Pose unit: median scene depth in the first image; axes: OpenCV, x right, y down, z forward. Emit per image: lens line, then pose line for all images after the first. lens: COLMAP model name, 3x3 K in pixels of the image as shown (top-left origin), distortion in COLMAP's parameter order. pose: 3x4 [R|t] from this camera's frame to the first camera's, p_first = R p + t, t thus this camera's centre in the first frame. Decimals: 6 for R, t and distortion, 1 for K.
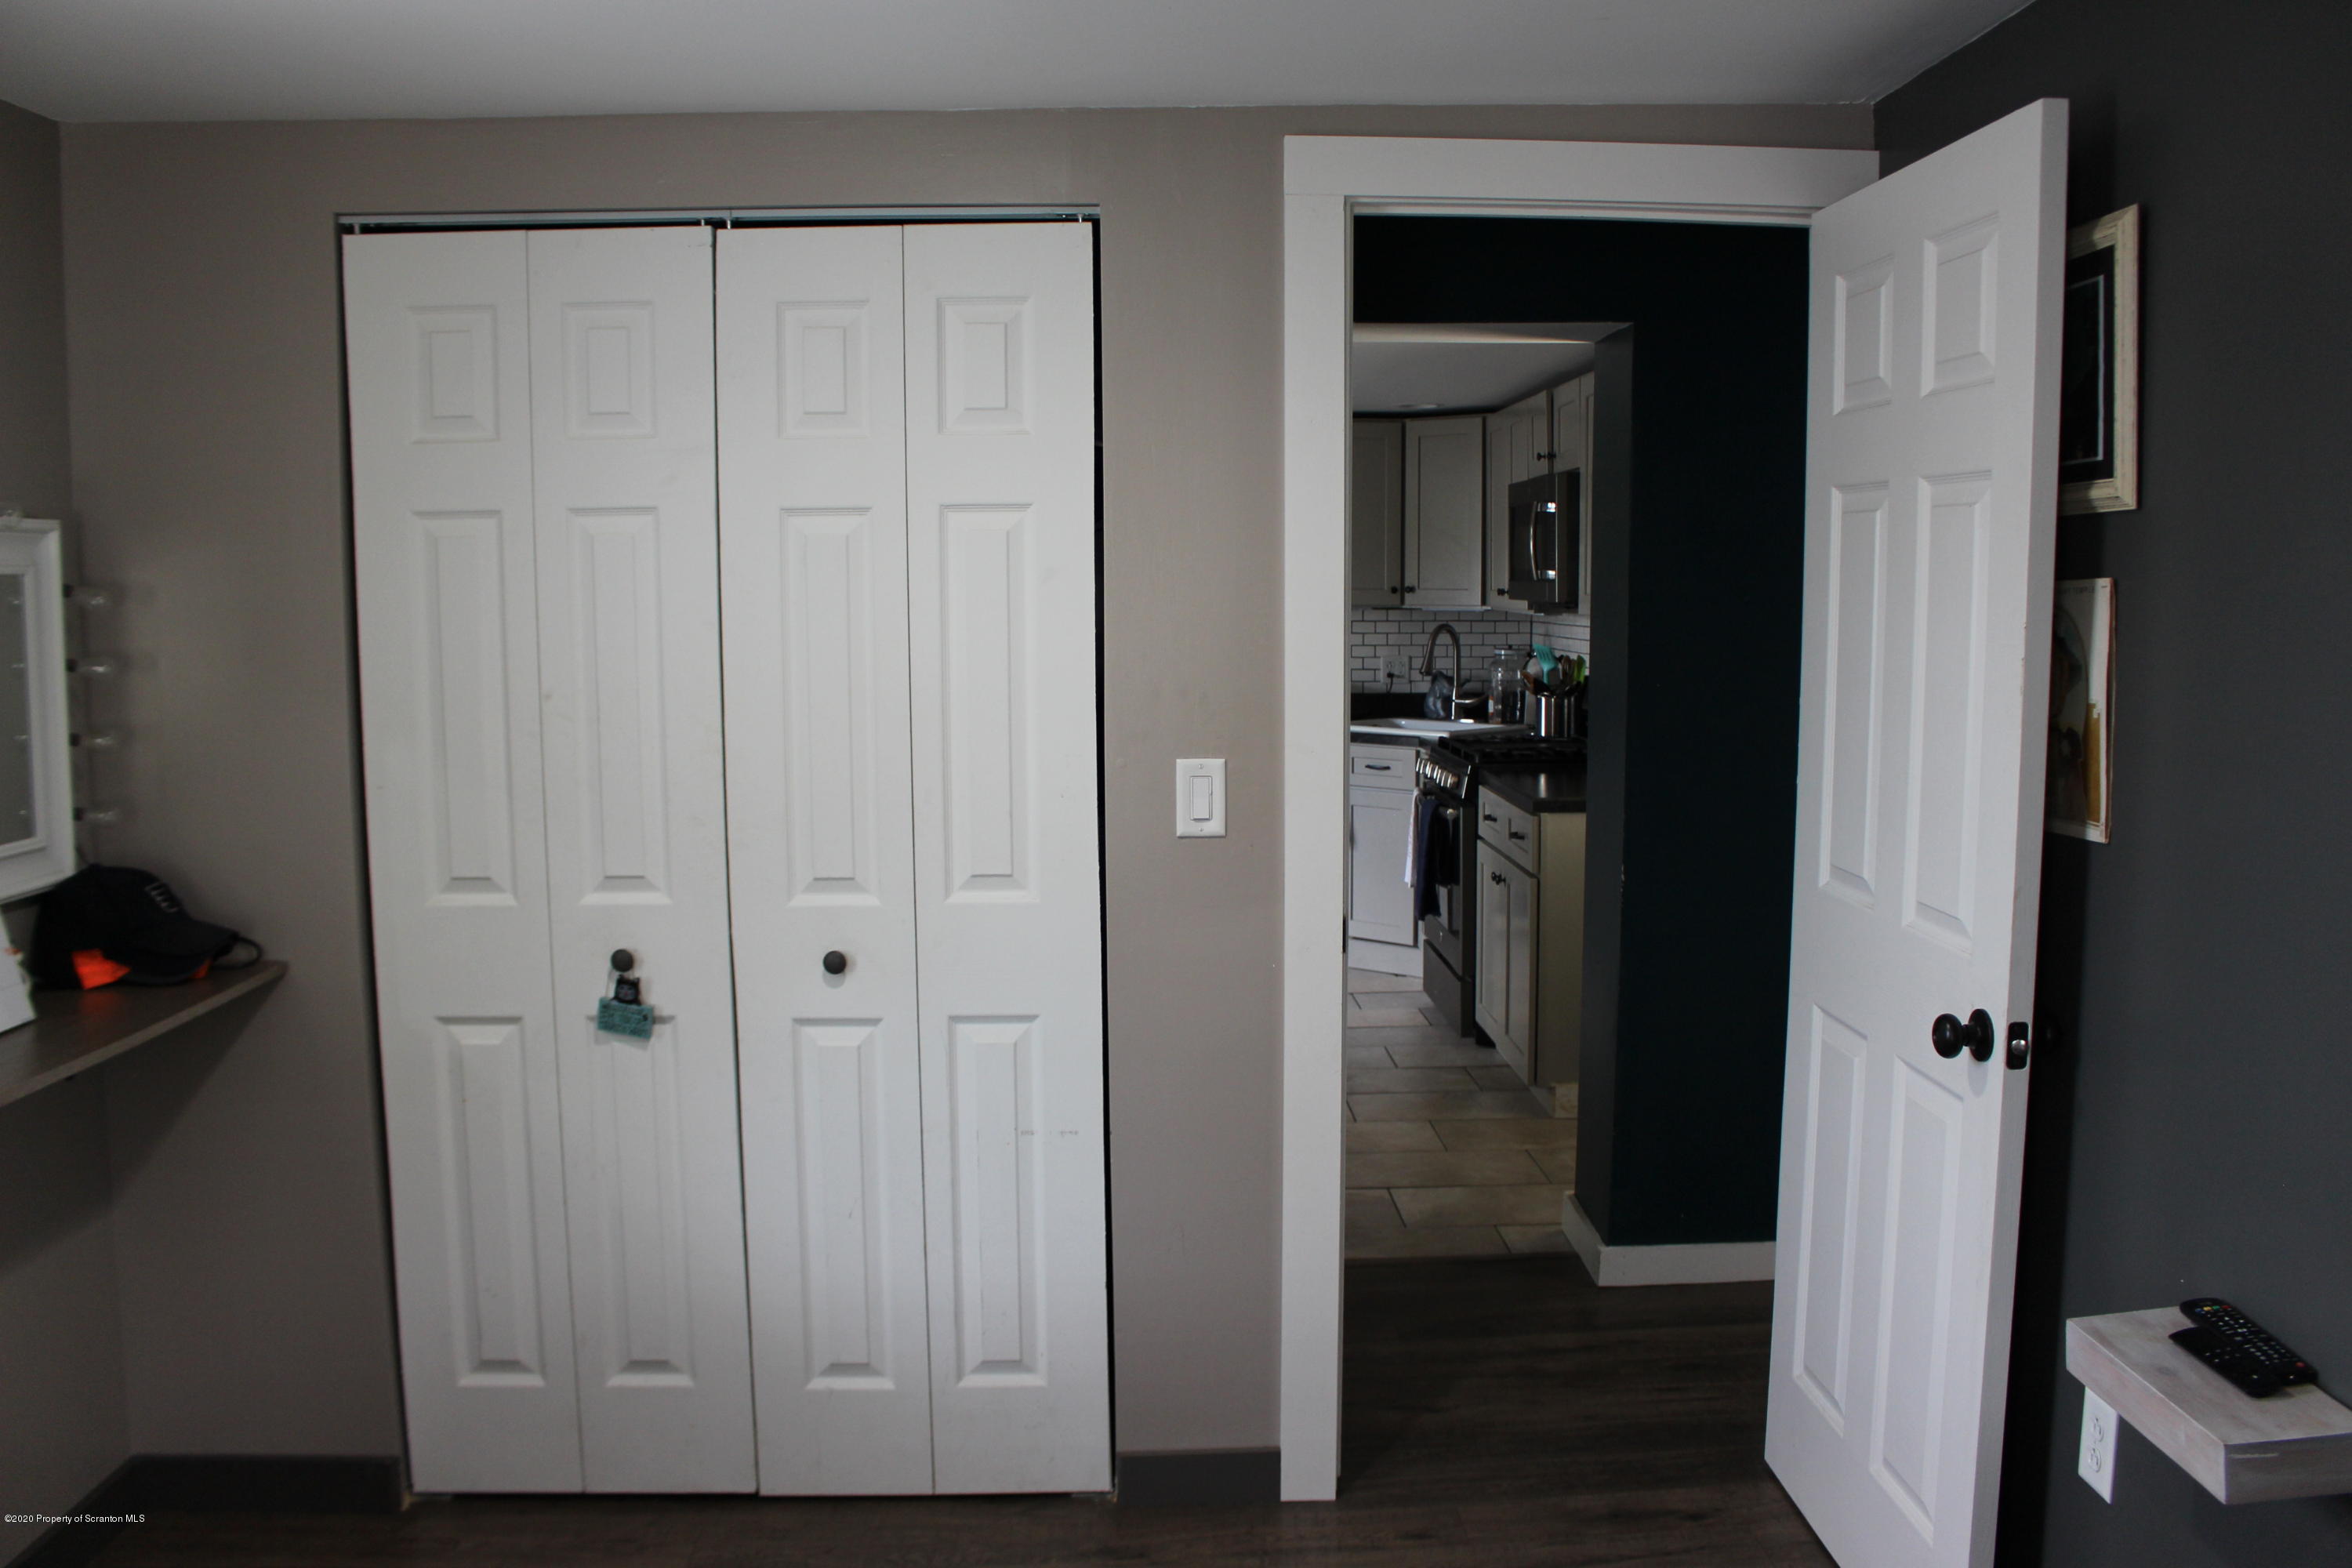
lens RADIAL K [[1940.8, 0, 1183.3], [0, 1940.8, 782.9], [0, 0, 1]] dist [-0.155614, 0.122435]
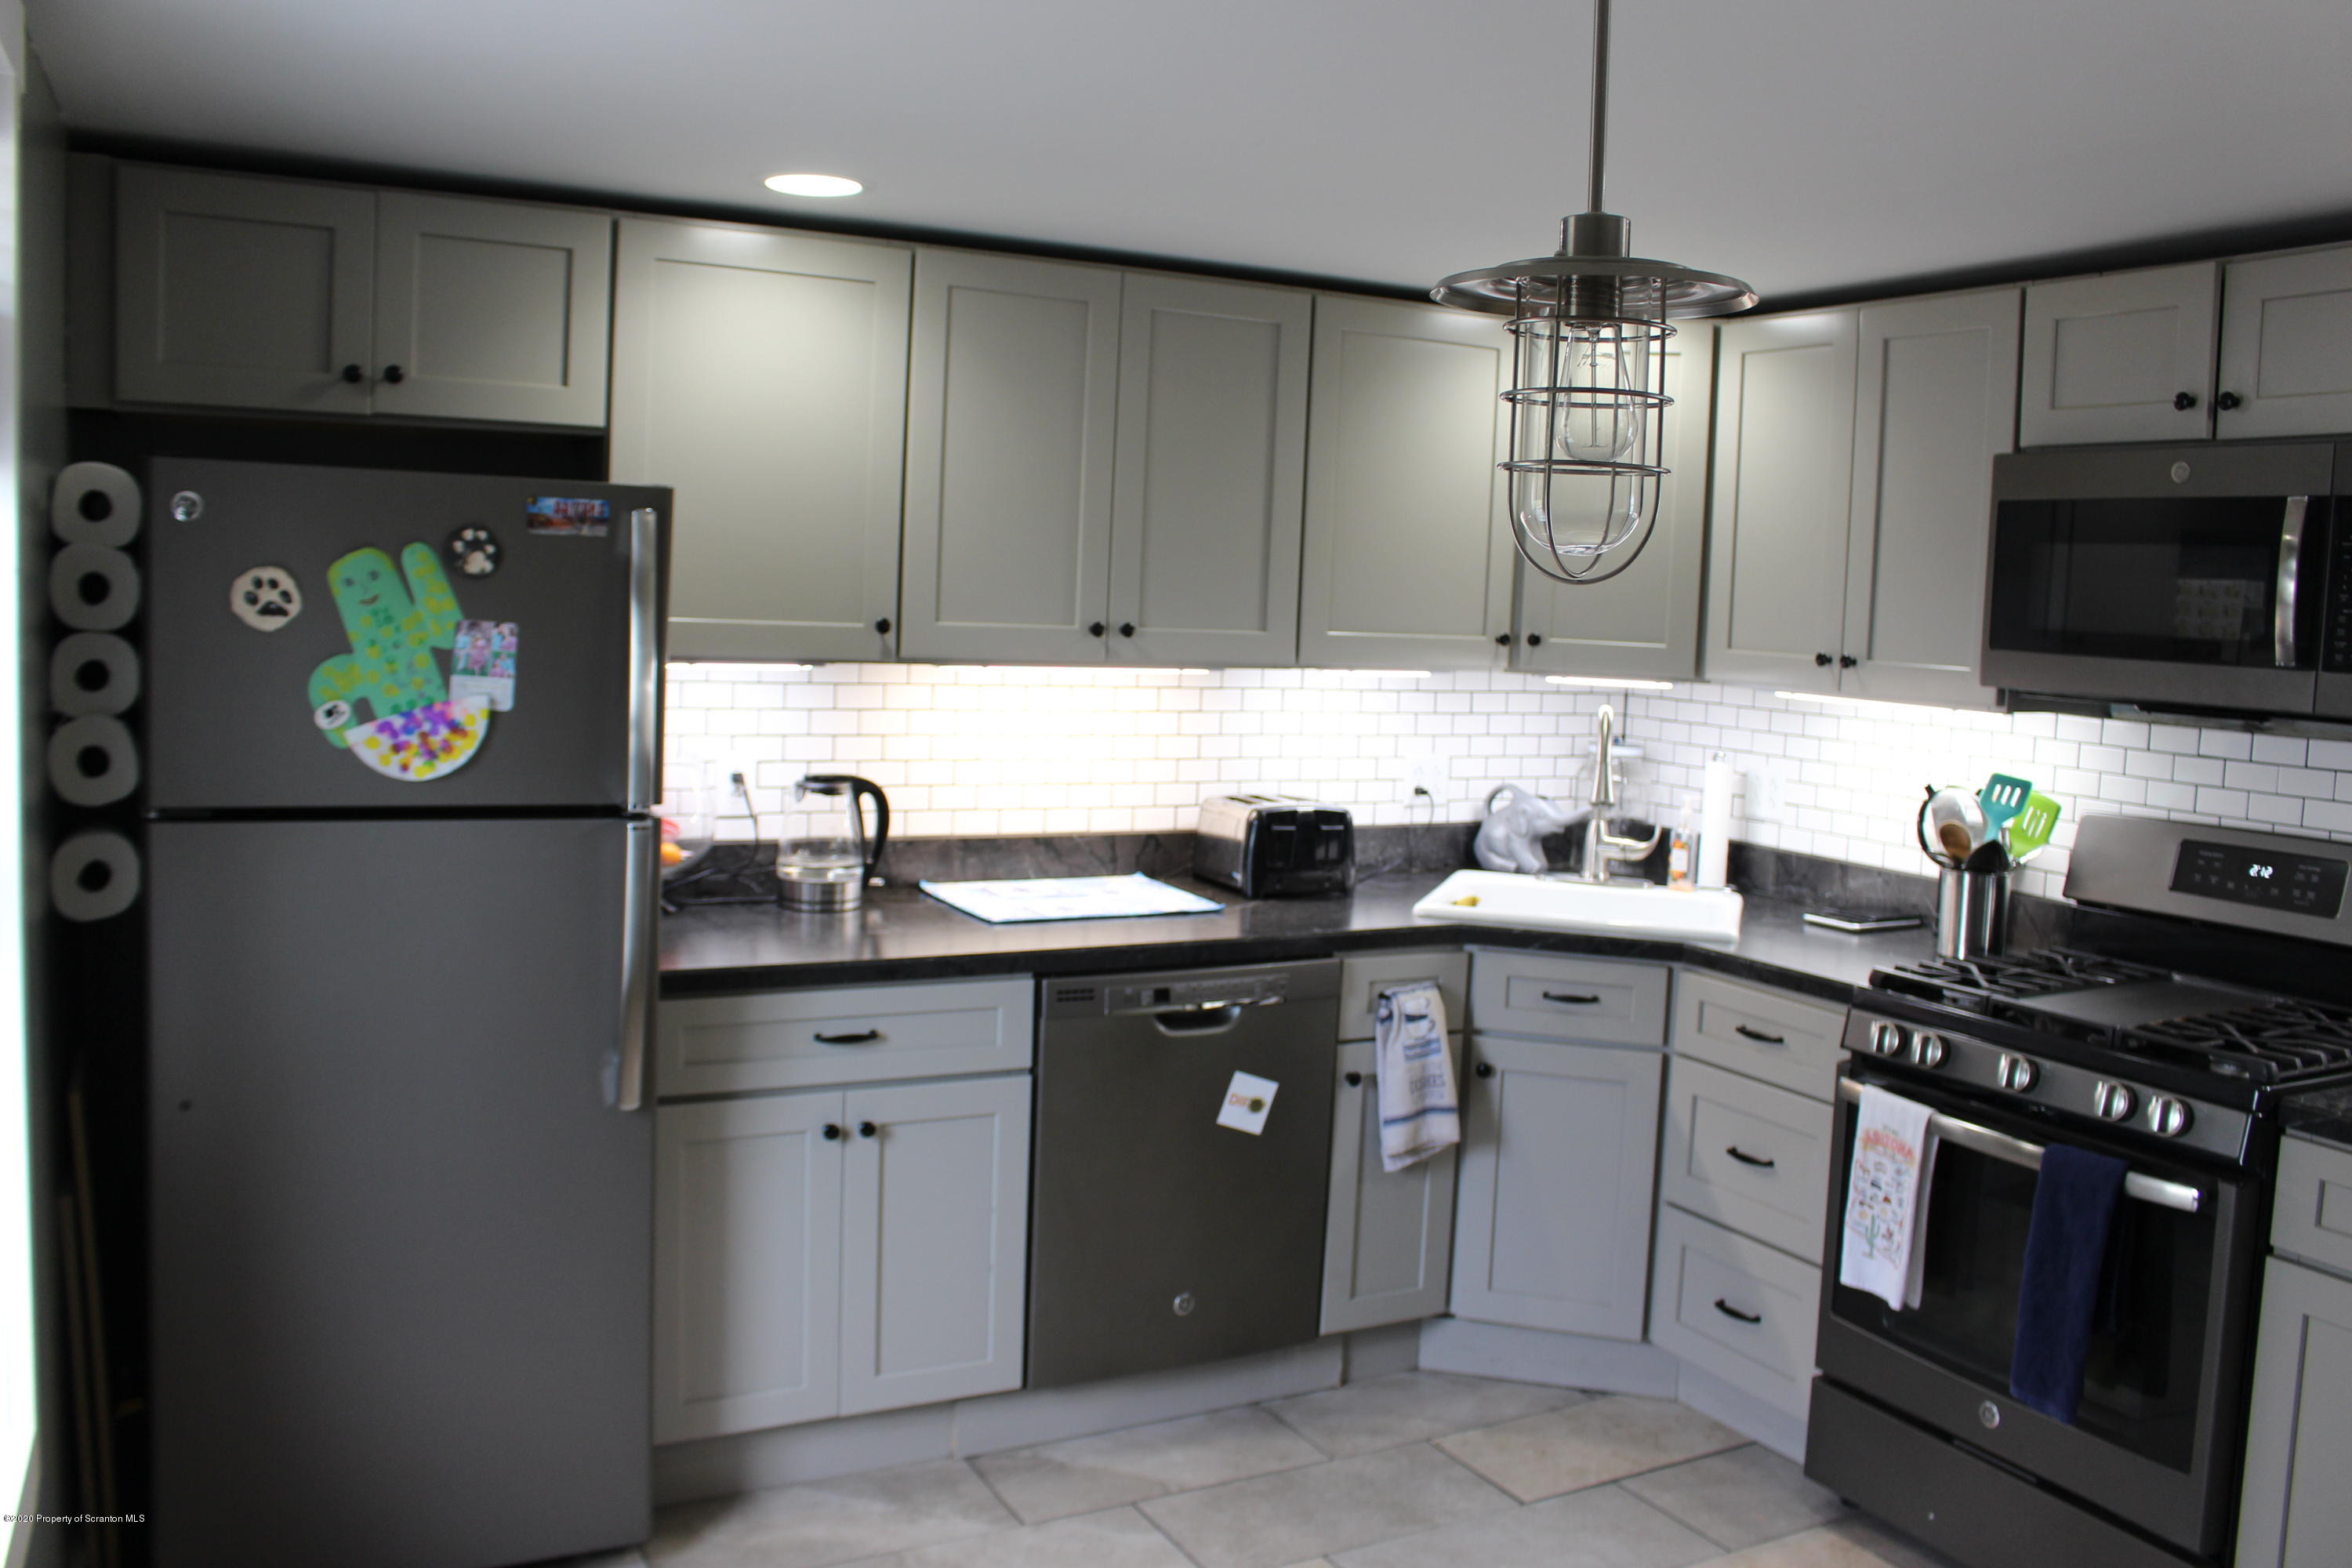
lens RADIAL K [[1940.8, 0, 1179.4], [0, 1940.8, 769.5], [0, 0, 1]] dist [-0.155614, 0.122435]
pose [[0.900320, -0.003695, 0.435213, -0.202119], [0.003915, 0.999992, 0.000391, -0.065637], [-0.435211, 0.001352, 0.900328, 0.571942]]
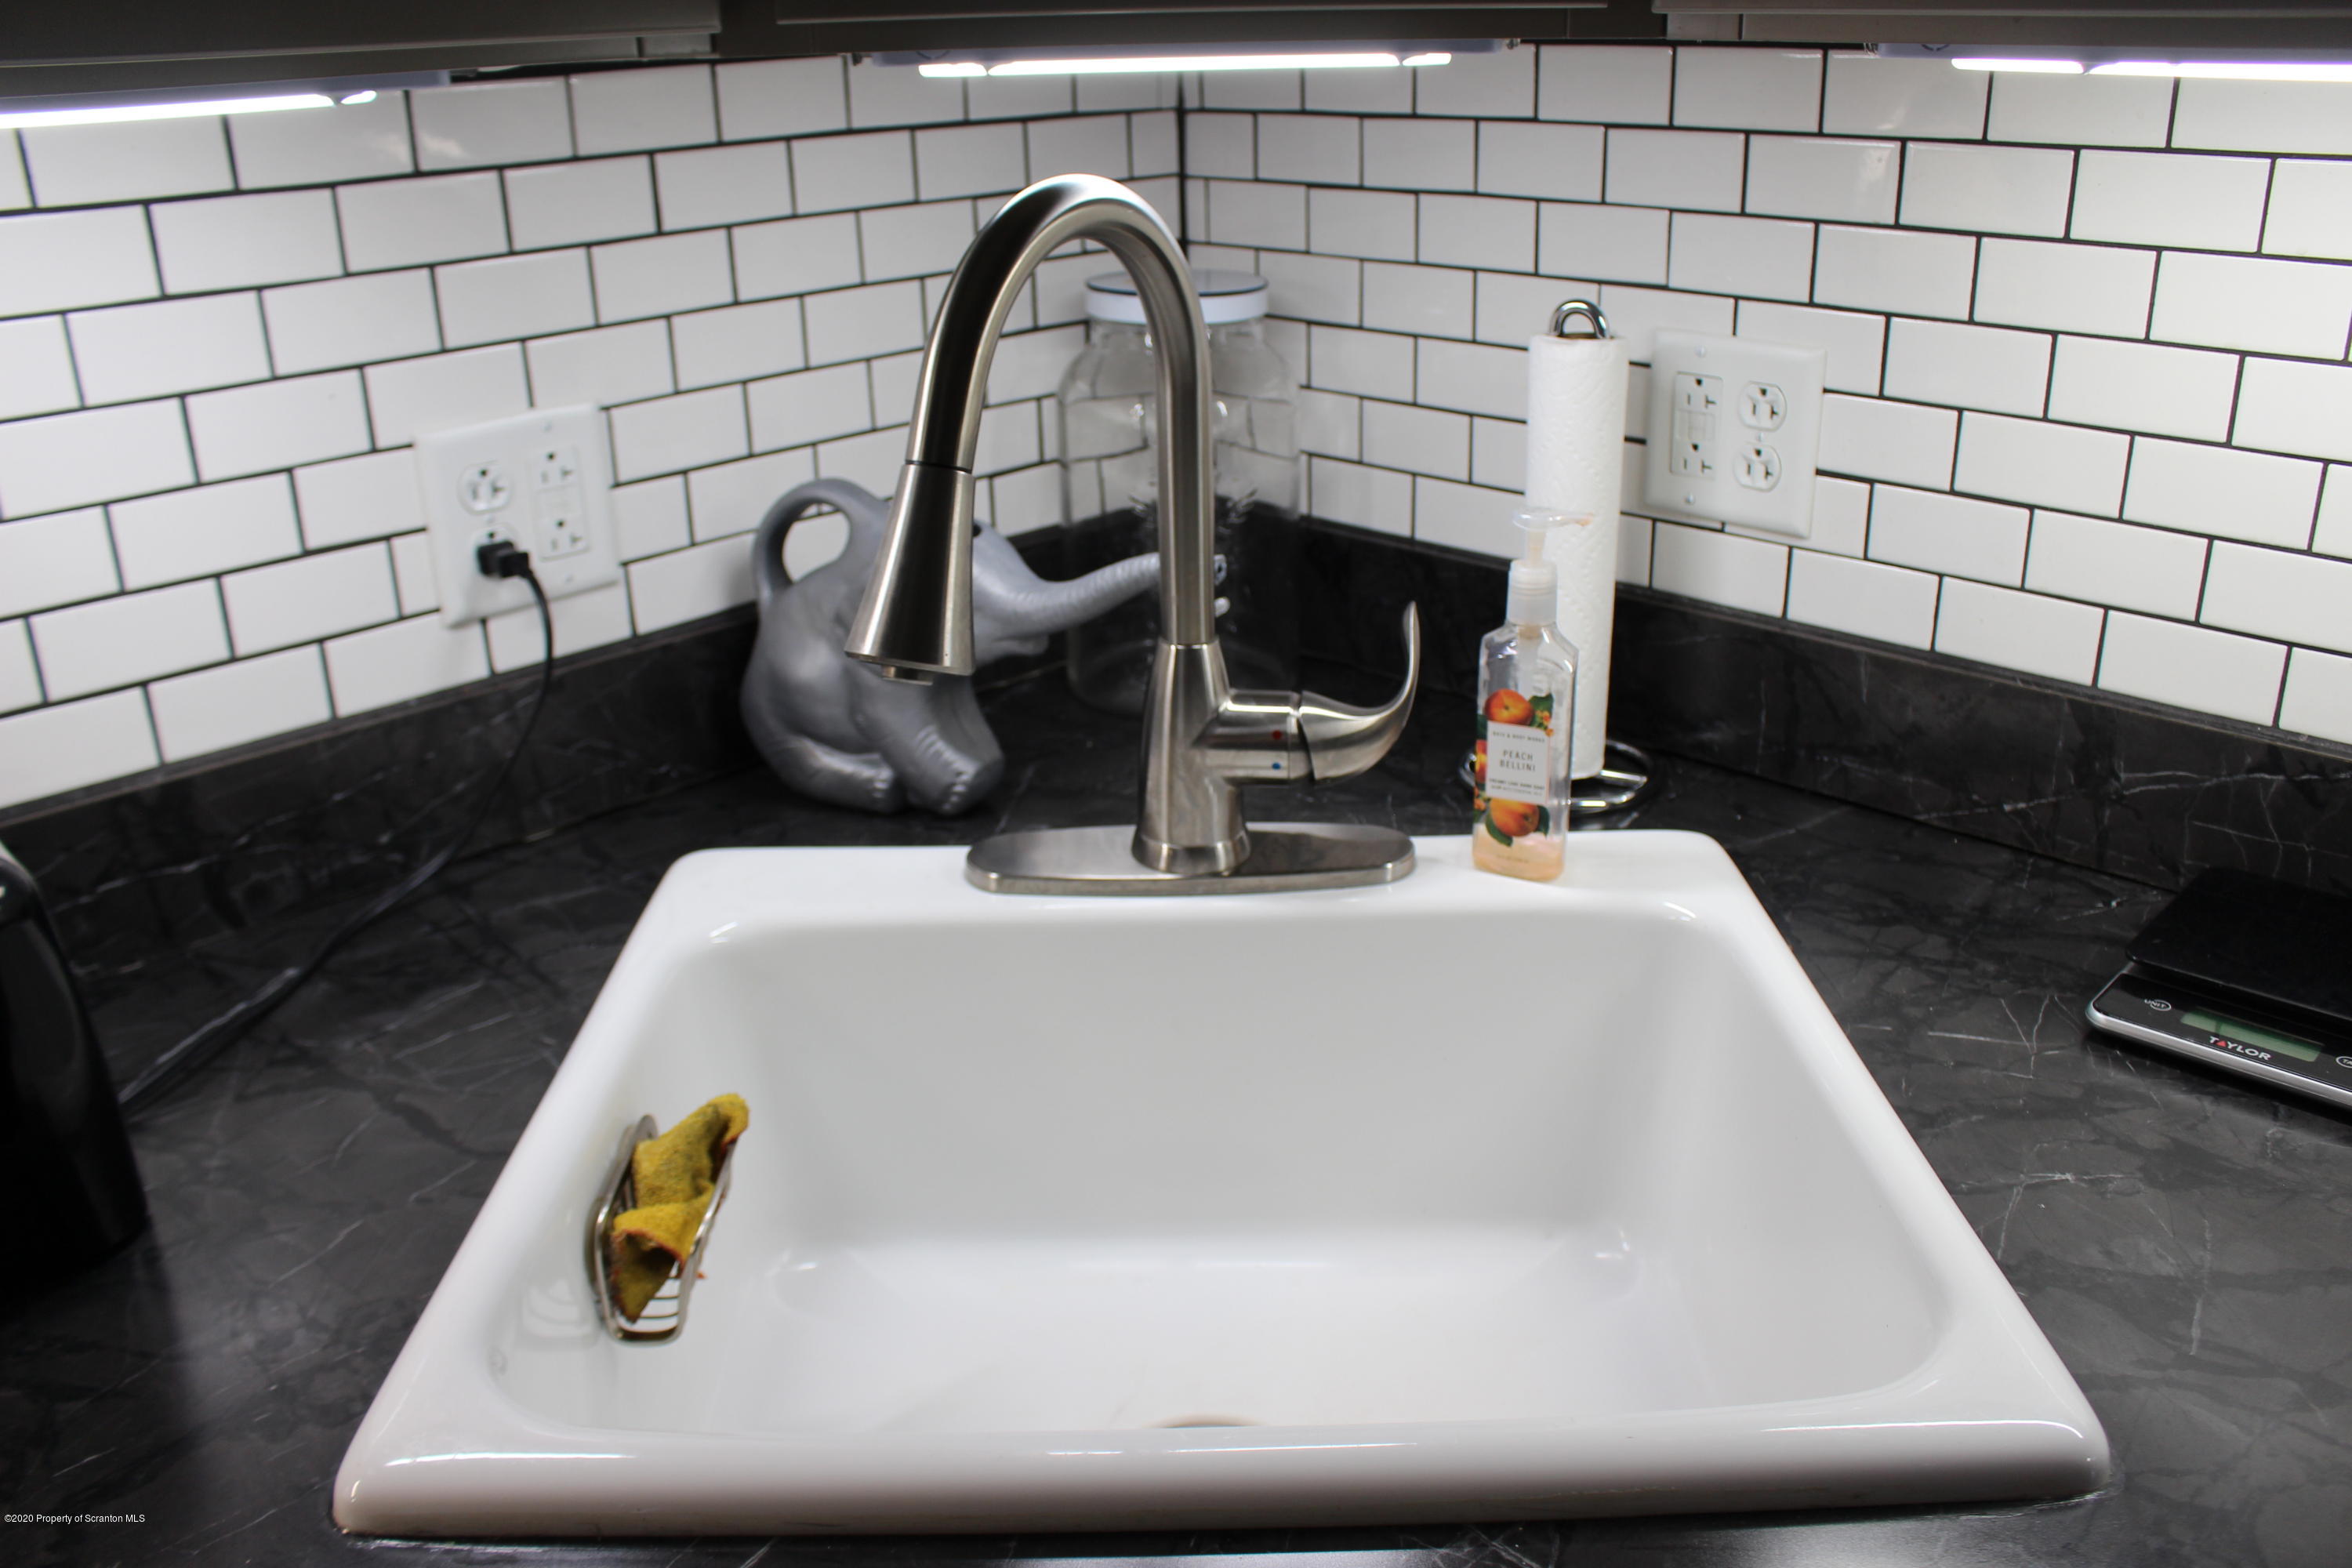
lens RADIAL K [[1940.8, 0, 1172.6], [0, 1940.8, 802.9], [0, 0, 1]] dist [-0.155614, 0.122435]
pose [[0.730048, -0.275130, 0.625567, 0.052559], [0.092046, 0.946625, 0.308914, -0.081992], [-0.677169, -0.167941, 0.716406, 0.912711]]
